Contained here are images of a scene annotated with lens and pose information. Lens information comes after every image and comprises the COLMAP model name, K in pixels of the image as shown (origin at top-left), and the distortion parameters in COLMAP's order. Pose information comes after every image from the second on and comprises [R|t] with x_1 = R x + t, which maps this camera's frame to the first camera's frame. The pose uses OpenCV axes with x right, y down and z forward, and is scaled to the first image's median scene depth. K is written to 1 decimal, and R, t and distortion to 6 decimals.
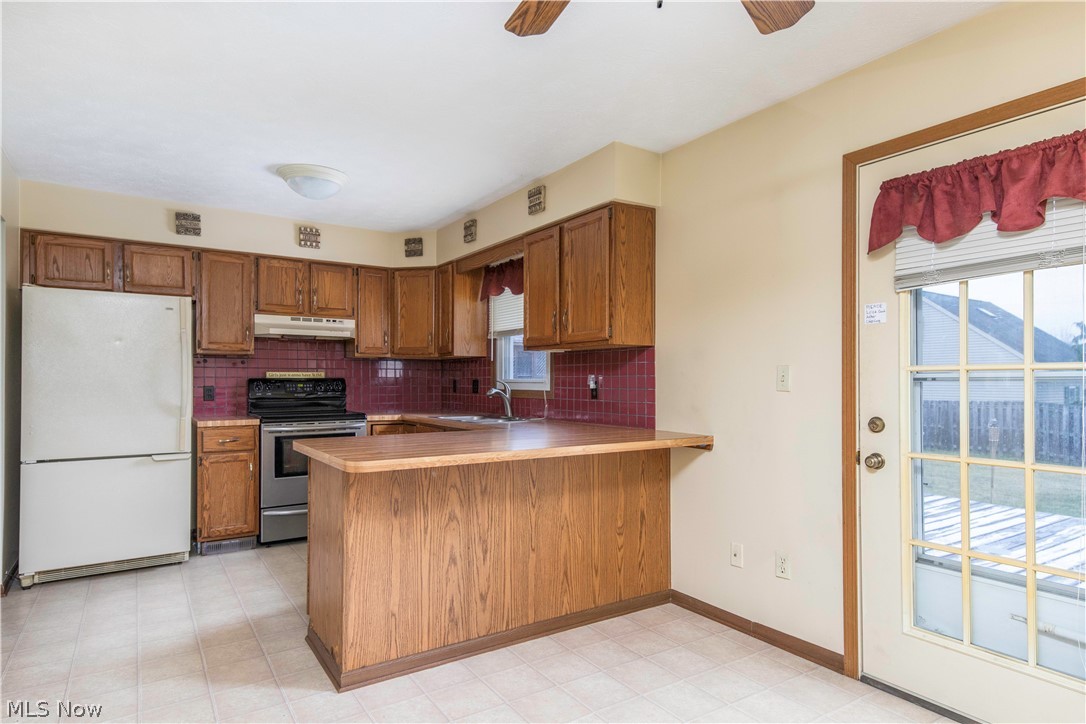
lens RADIAL K [[608.6, 0, 543.0], [0, 608.6, 362.0], [0, 0, 1]] dist [0.002025, 0.000432]
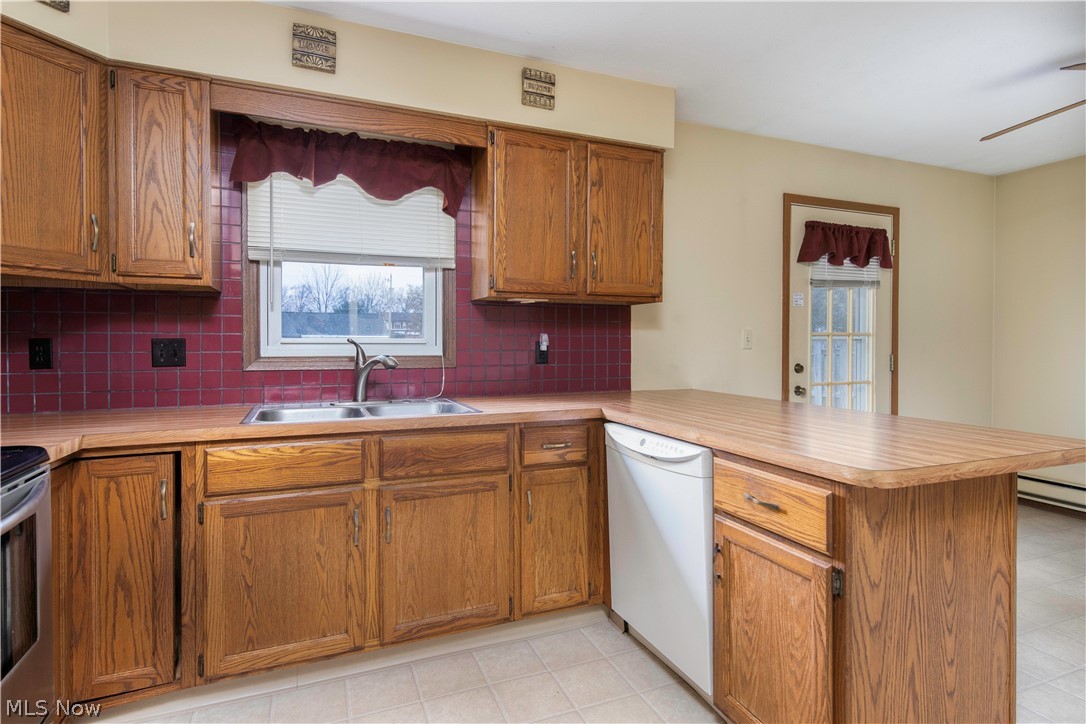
lens RADIAL K [[568.0, 0, 542.6], [0, 568.0, 343.5], [0, 0, 1]] dist [-0.002137, 0.000002]
pose [[0.192603, -0.002411, 0.981274, -0.742530], [-0.030544, 0.999498, 0.008451, 0.031123], [-0.980801, -0.031600, 0.192432, 0.957215]]
